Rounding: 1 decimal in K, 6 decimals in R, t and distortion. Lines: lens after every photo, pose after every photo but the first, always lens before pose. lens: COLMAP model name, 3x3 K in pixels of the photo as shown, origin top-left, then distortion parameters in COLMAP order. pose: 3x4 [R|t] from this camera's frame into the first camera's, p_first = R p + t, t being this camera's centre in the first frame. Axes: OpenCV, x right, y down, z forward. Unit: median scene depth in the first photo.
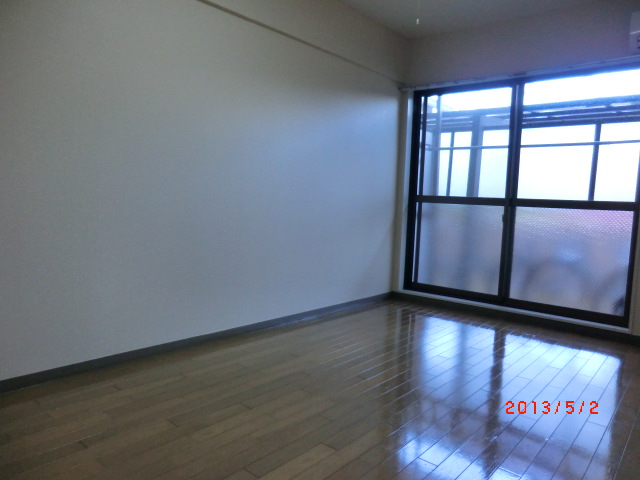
lens RADIAL K [[464.1, 0, 321.7], [0, 464.1, 243.5], [0, 0, 1]] dist [-0.069734, 0.047179]
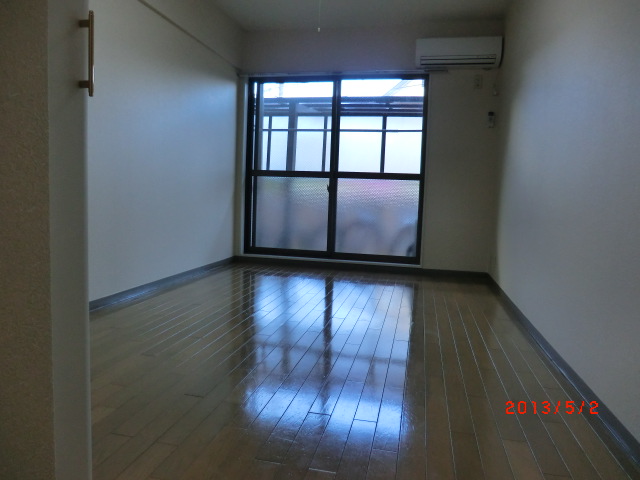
lens RADIAL K [[464.1, 0, 317.5], [0, 464.1, 238.0], [0, 0, 1]] dist [-0.069734, 0.047179]
pose [[0.885500, -0.055118, 0.461359, -0.192644], [0.044797, 0.998441, 0.033302, 0.033415], [-0.462476, -0.008822, 0.886588, -0.087669]]
